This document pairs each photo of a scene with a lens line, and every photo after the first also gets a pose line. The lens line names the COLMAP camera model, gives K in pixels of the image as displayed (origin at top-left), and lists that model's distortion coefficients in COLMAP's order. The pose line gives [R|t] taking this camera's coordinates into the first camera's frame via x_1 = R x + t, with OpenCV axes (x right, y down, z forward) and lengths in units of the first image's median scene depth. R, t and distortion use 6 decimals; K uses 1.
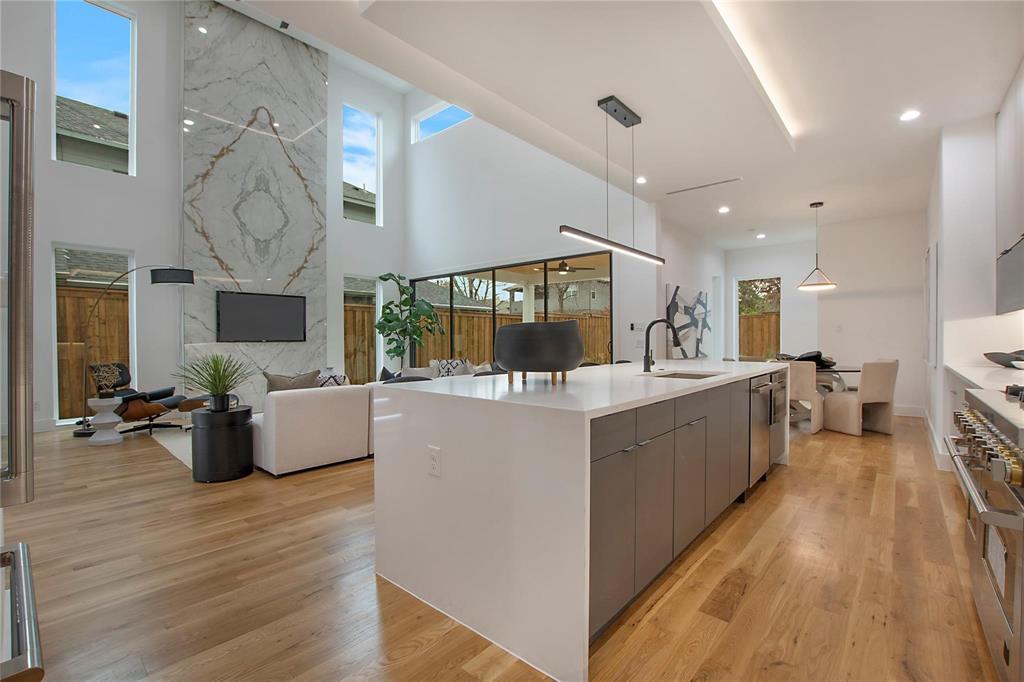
lens RADIAL K [[458.7, 0, 507.6], [0, 458.7, 343.1], [0, 0, 1]] dist [-0.032084, 0.004254]
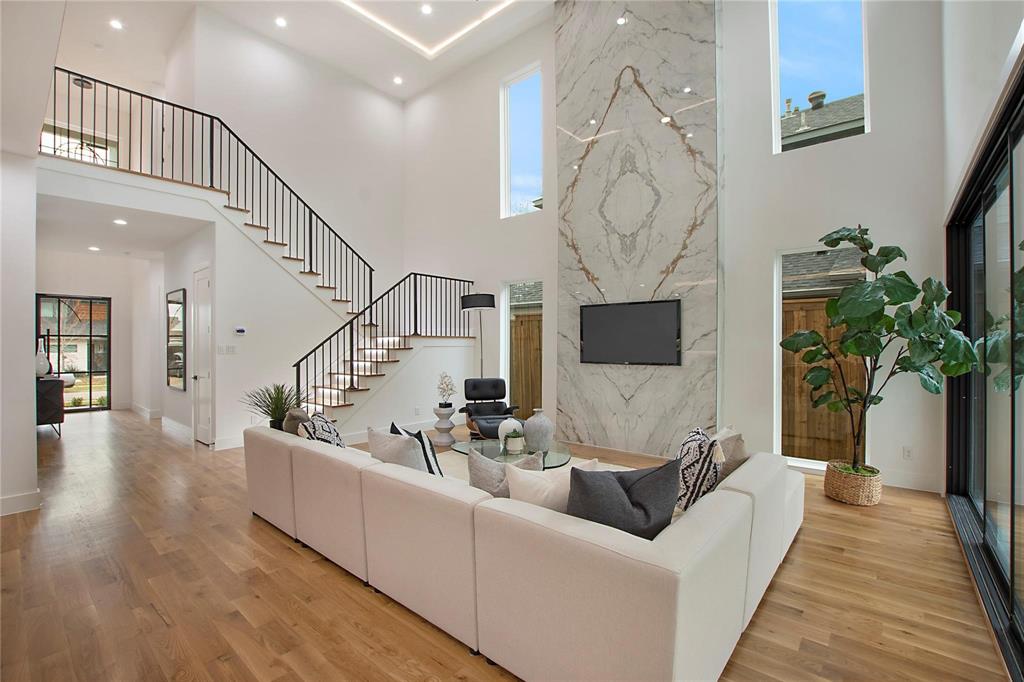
lens RADIAL K [[458.7, 0, 507.2], [0, 458.7, 343.8], [0, 0, 1]] dist [-0.032084, 0.004254]
pose [[0.005886, 0.006380, -0.999962, 0.253076], [-0.002731, 0.999976, 0.006364, -0.041740], [0.999979, 0.002693, 0.005903, 0.785512]]
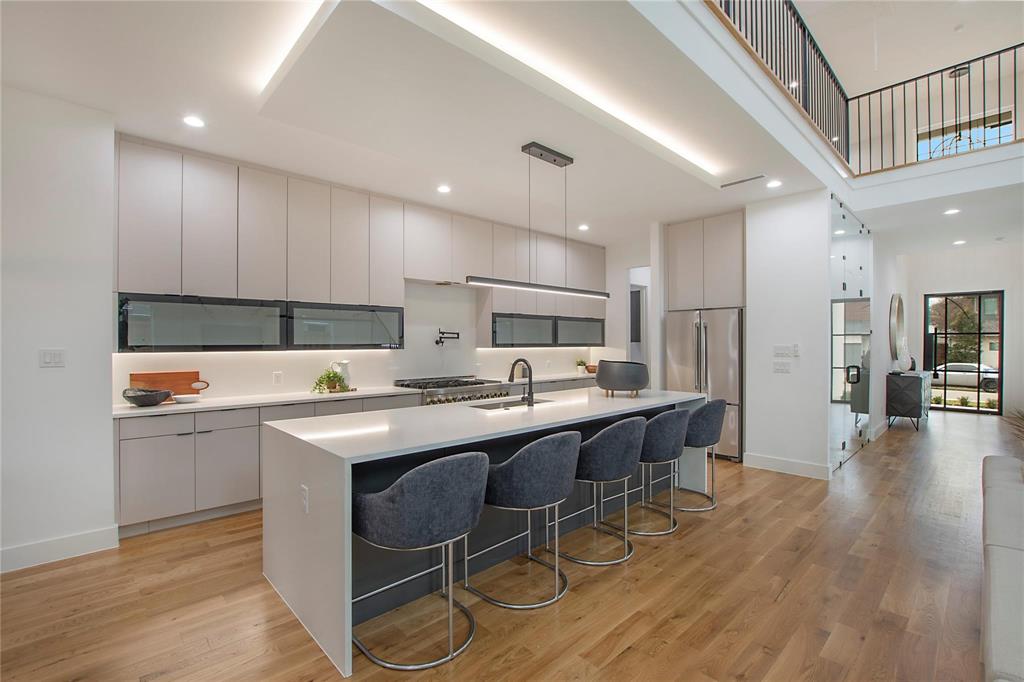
lens RADIAL K [[458.7, 0, 507.7], [0, 458.7, 343.0], [0, 0, 1]] dist [-0.032084, 0.004254]
pose [[-0.993903, 0.005402, 0.110125, 0.111008], [0.006282, 0.999951, 0.007643, -0.043563], [-0.110078, 0.008289, -0.993888, 0.909339]]
